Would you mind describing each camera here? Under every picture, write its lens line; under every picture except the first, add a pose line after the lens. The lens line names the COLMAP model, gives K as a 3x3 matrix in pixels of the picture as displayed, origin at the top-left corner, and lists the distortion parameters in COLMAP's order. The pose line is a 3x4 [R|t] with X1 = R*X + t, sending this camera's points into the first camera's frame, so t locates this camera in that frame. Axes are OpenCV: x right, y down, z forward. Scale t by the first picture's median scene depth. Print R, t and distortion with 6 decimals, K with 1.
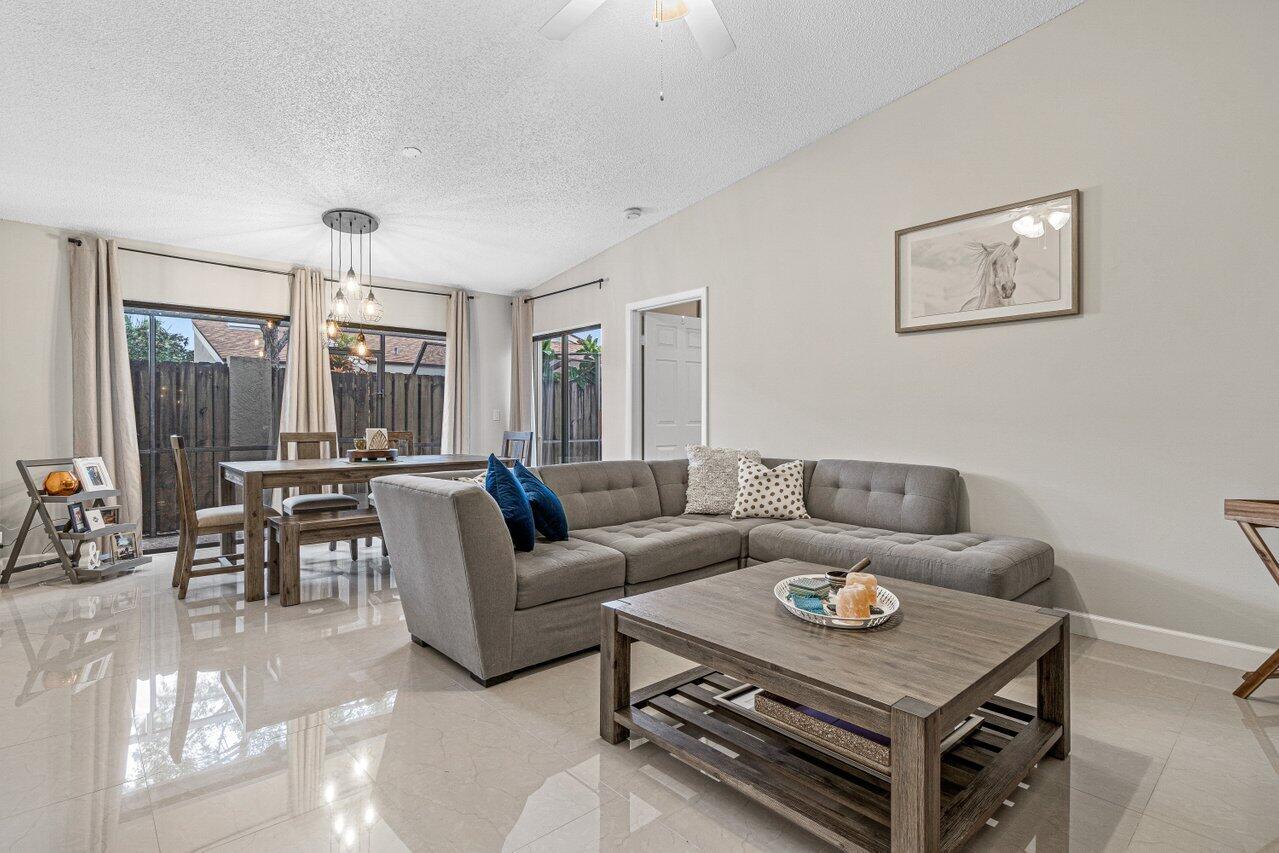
lens RADIAL K [[623.8, 0, 639.5], [0, 623.8, 426.5], [0, 0, 1]] dist [-0.001281, -0.000435]
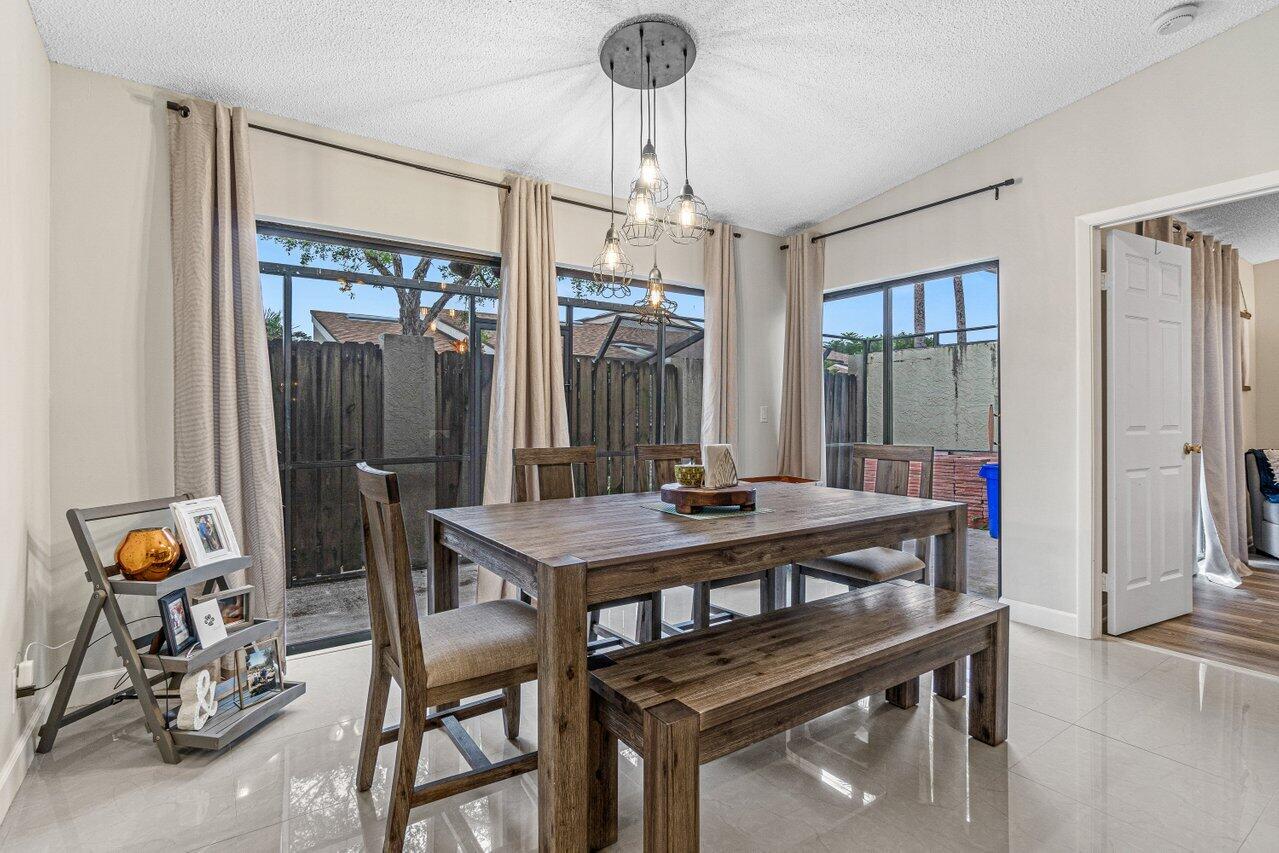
lens RADIAL K [[623.4, 0, 640.3], [0, 623.4, 419.4], [0, 0, 1]] dist [0.000182, 0.000235]
pose [[0.992363, -0.000651, -0.123354, -0.437946], [0.000035, 0.999988, -0.004994, -0.015067], [0.123356, 0.004951, 0.992350, 0.510982]]
